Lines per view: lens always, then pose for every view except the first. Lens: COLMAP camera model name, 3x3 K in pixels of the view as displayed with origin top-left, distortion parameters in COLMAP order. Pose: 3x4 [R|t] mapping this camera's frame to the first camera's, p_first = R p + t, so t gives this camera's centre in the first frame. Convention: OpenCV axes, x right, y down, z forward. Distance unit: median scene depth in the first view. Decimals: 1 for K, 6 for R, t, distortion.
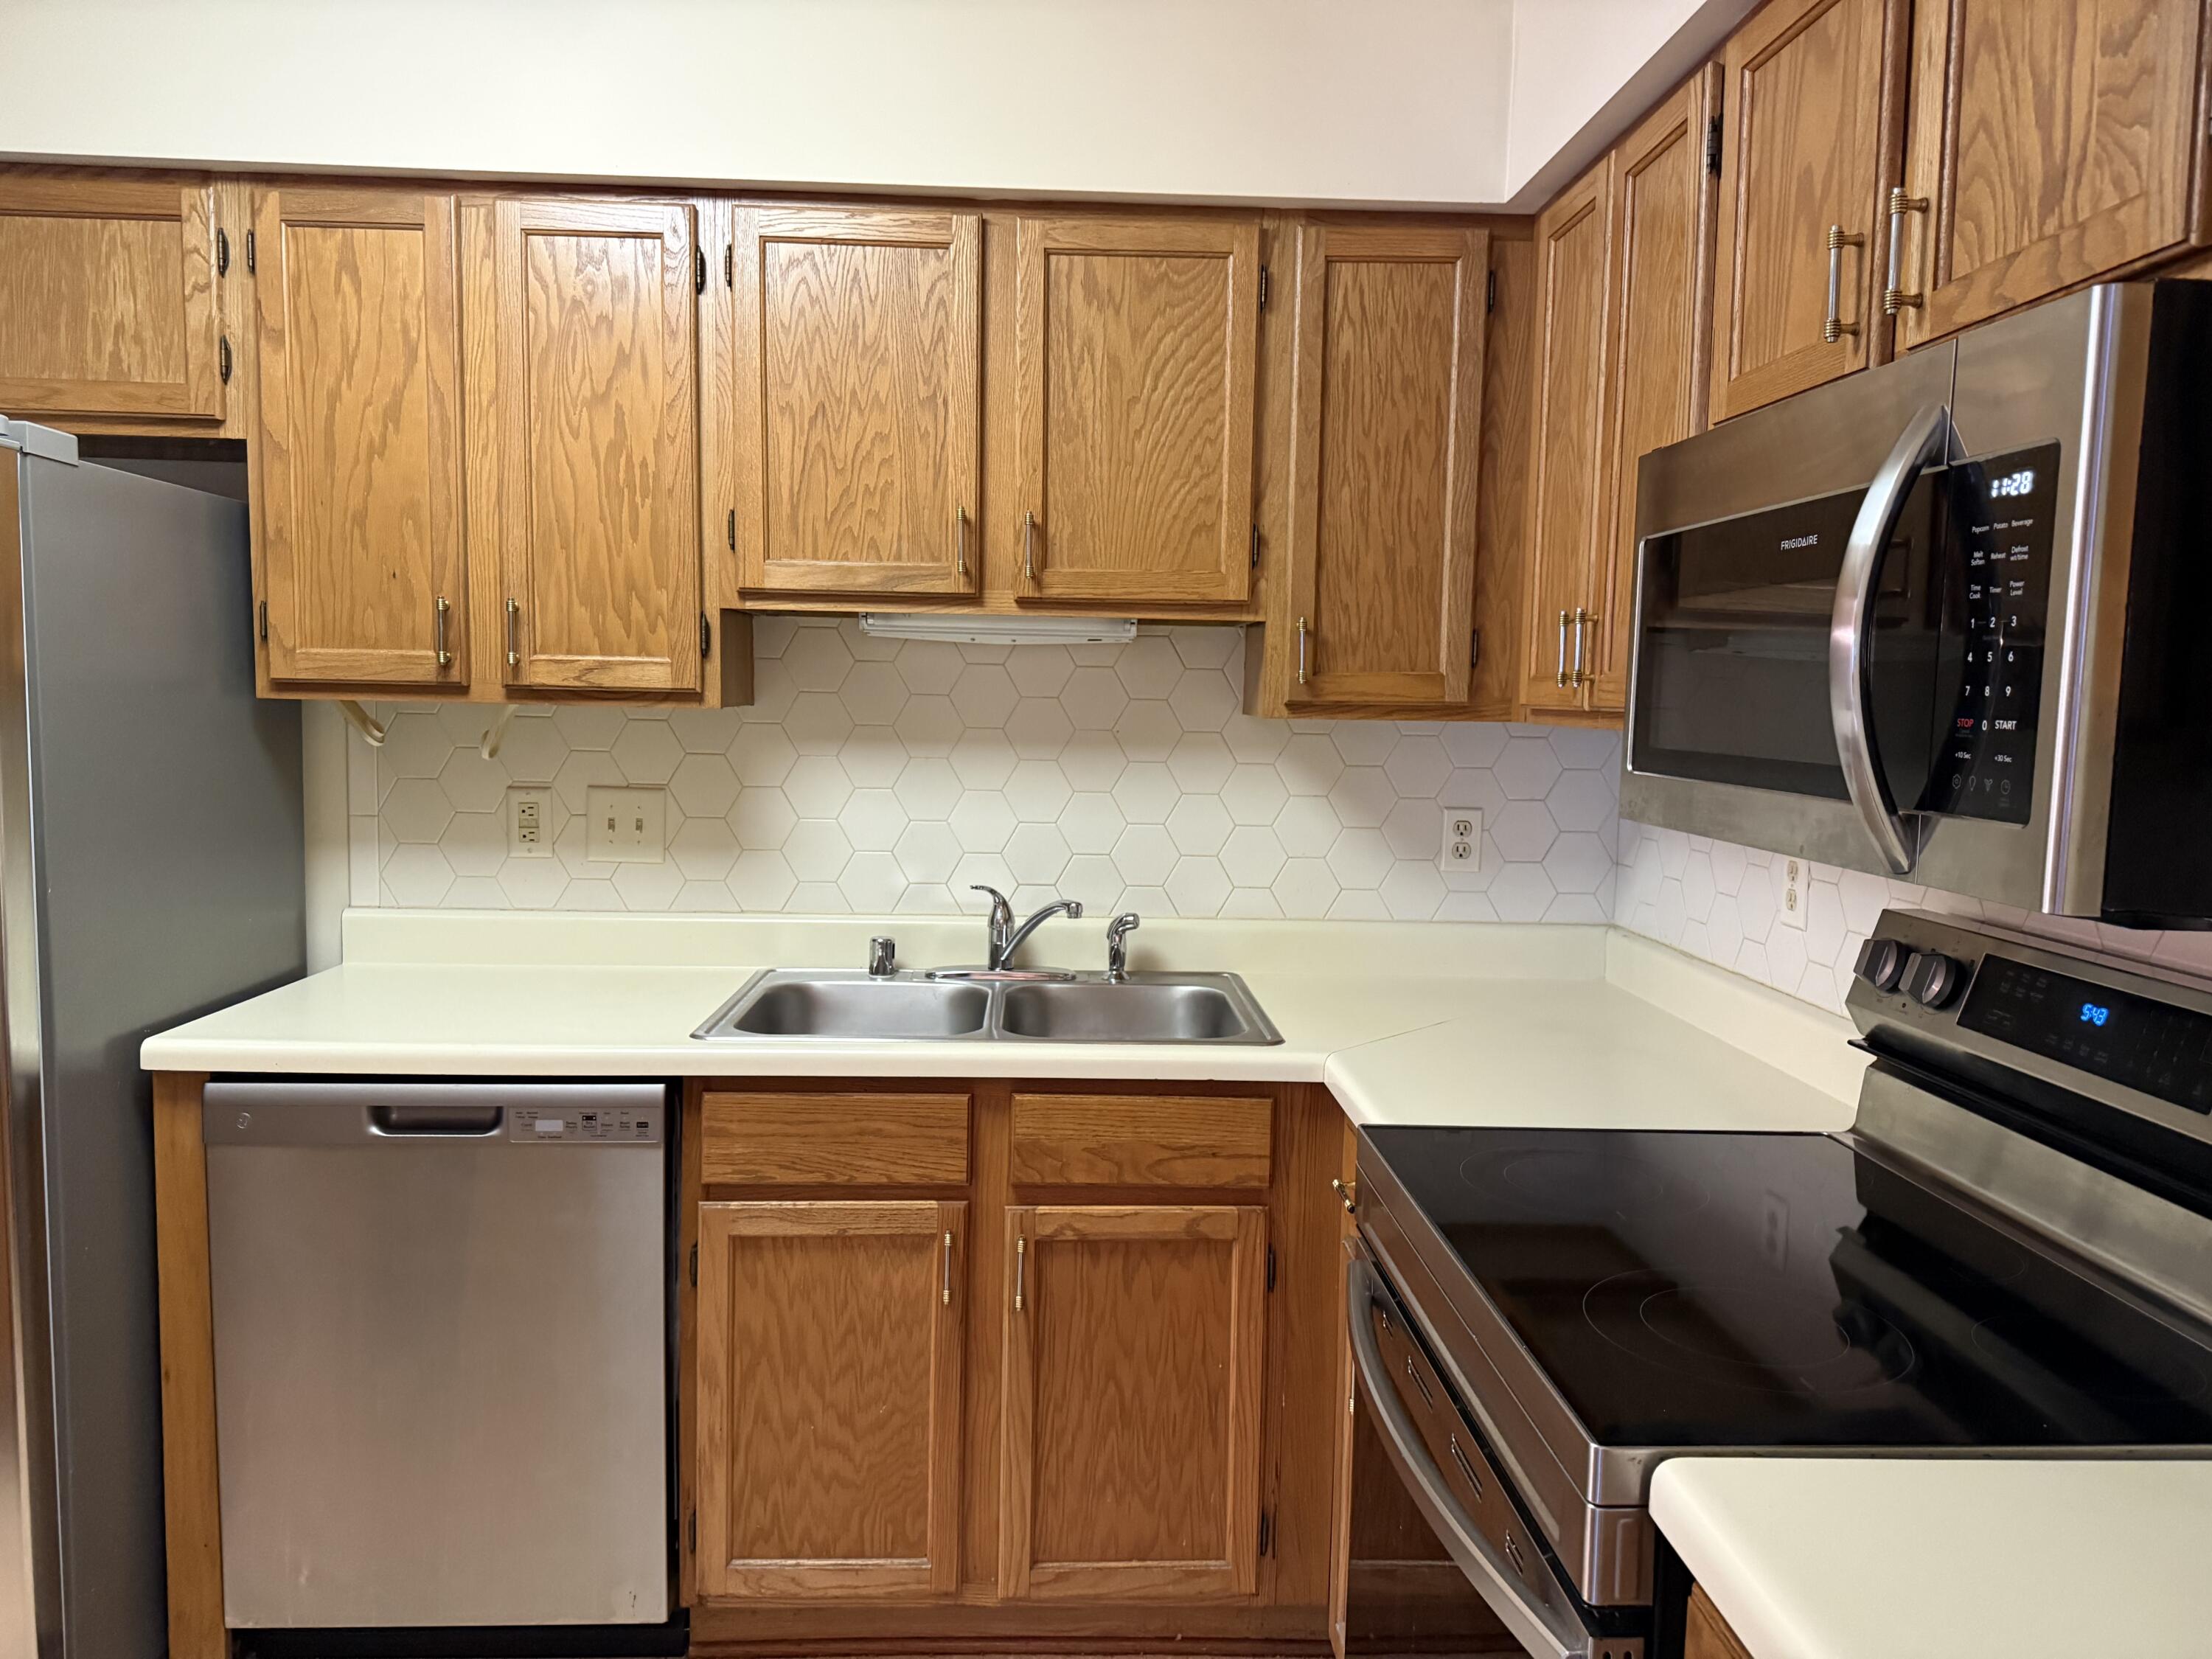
lens RADIAL K [[1547.1, 0, 1109.7], [0, 1547.1, 827.7], [0, 0, 1]] dist [0.067717, -0.081482]
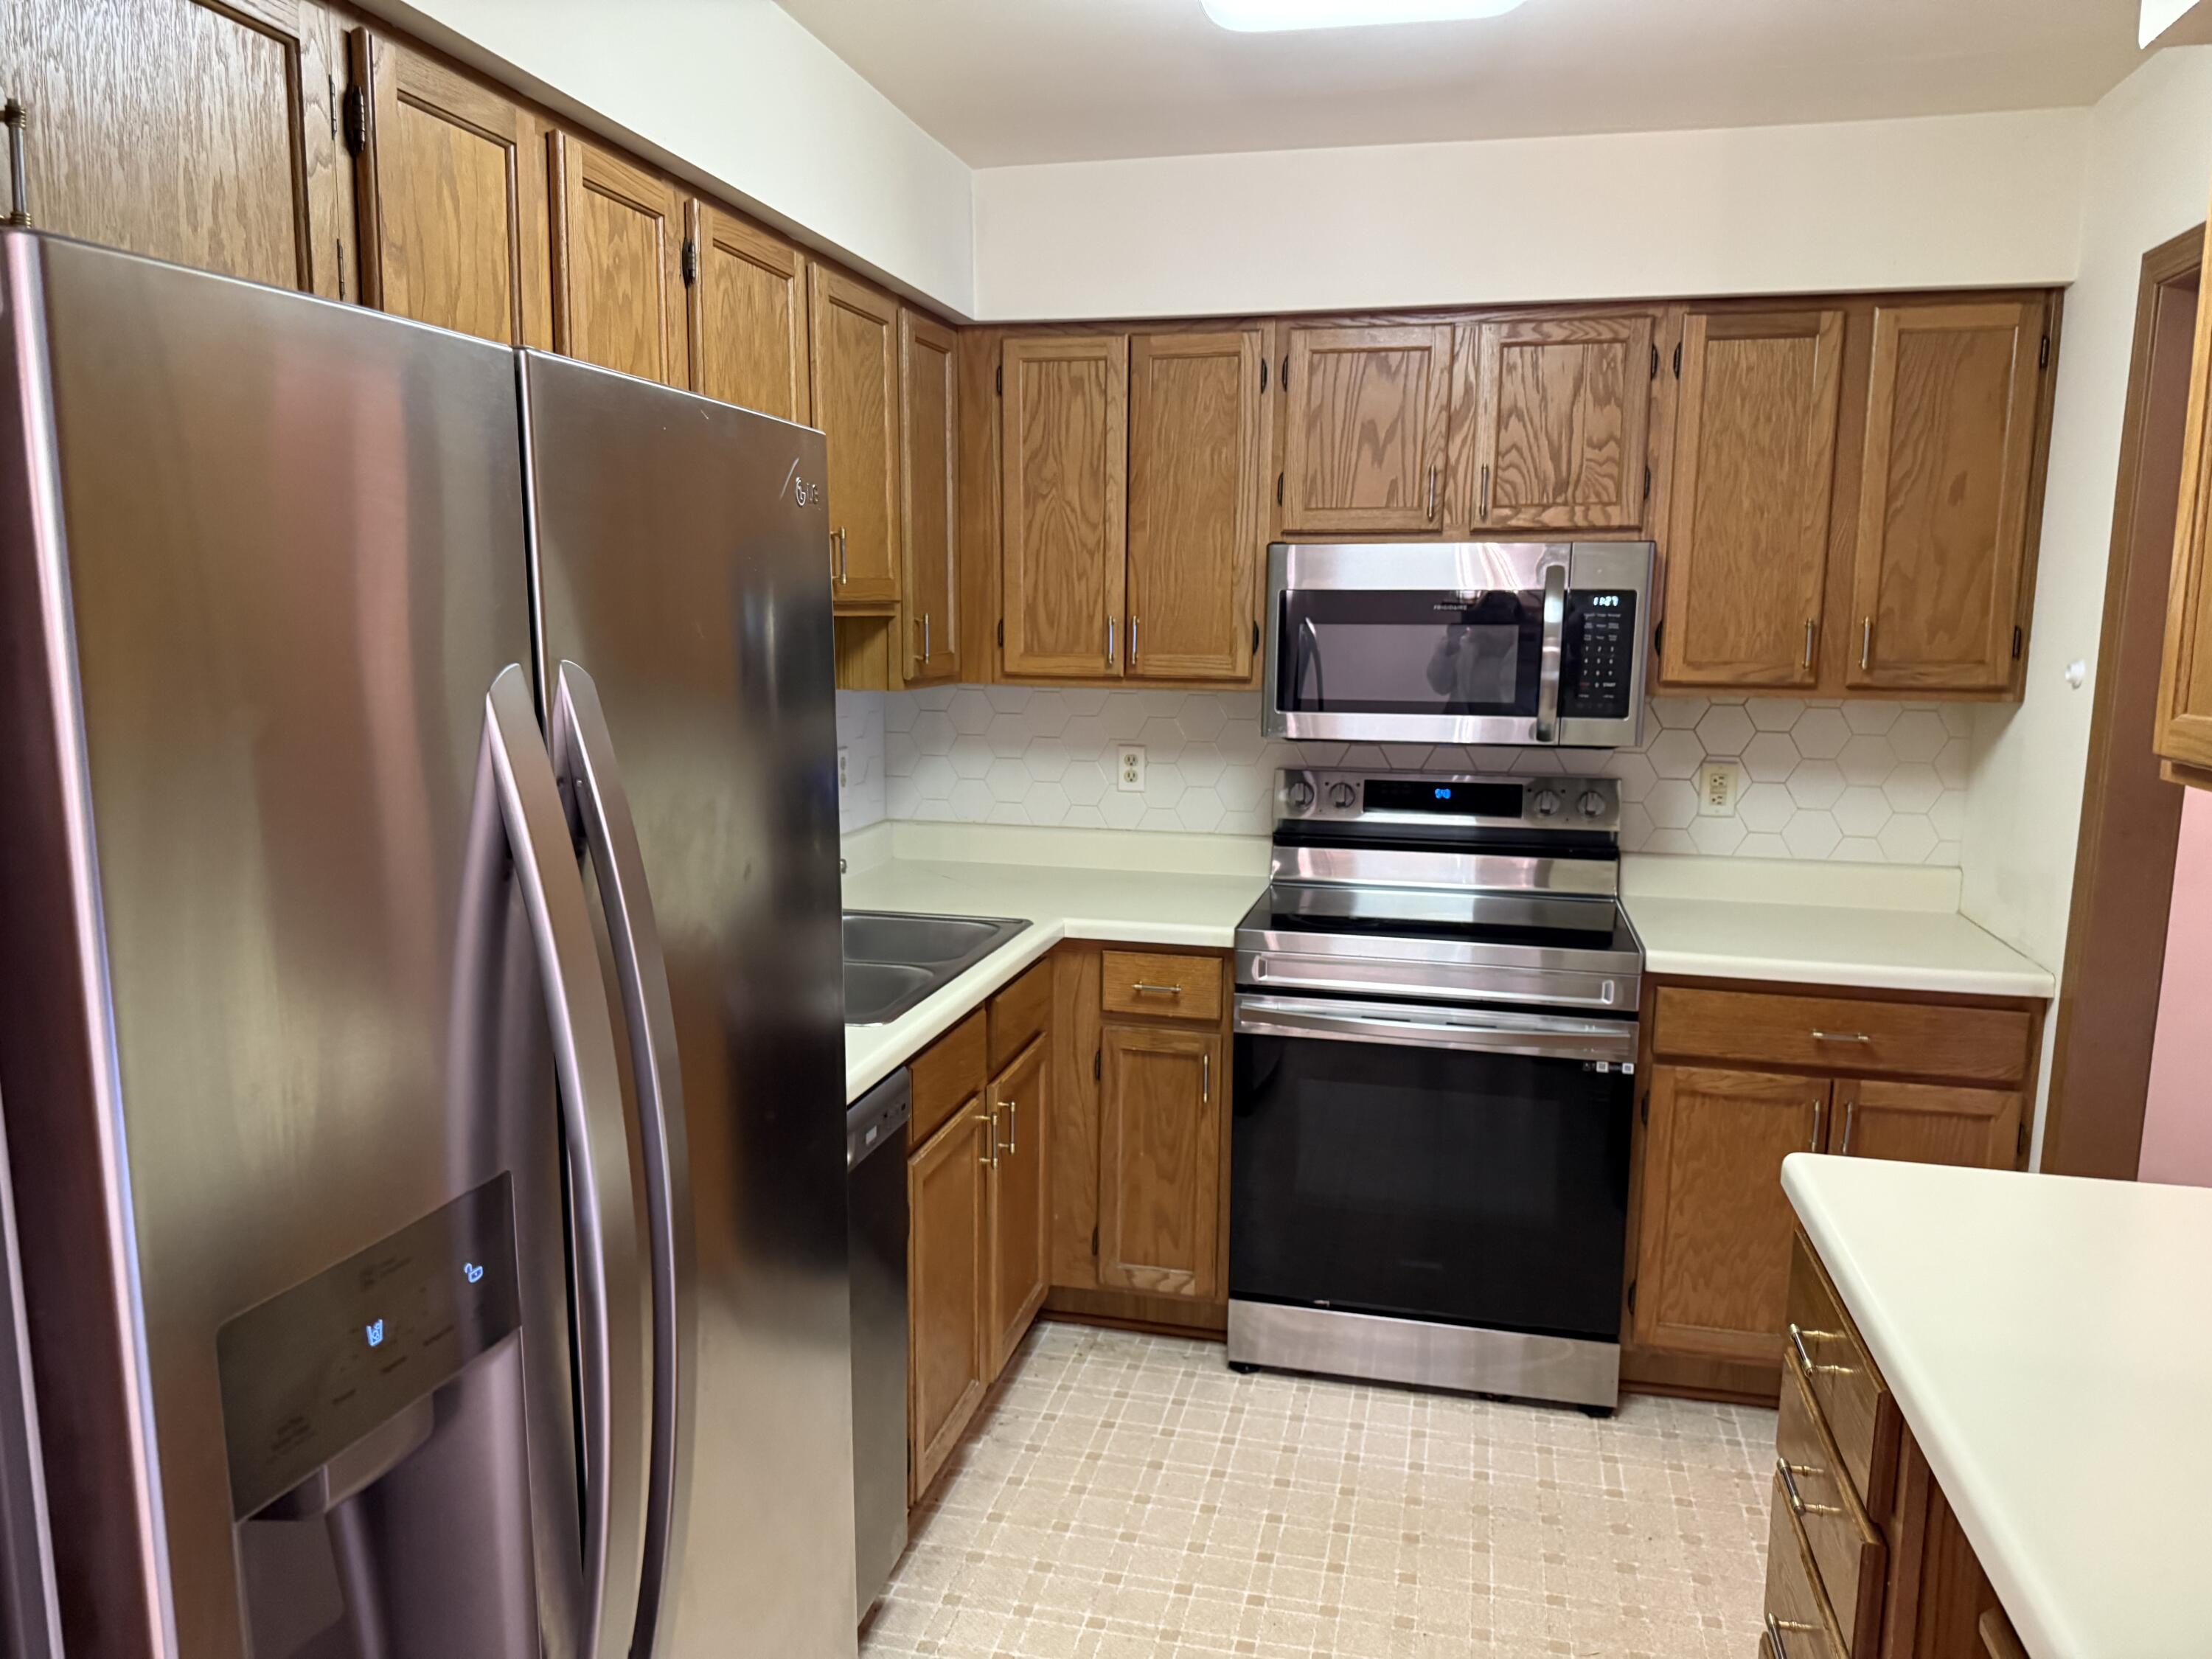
lens RADIAL K [[1547.1, 0, 1109.7], [0, 1547.1, 827.7], [0, 0, 1]] dist [0.067717, -0.081482]
pose [[0.278807, -0.154436, 0.947848, -1.172597], [0.081729, 0.987220, 0.136810, -0.130643], [-0.956863, 0.039323, 0.287865, 0.507300]]
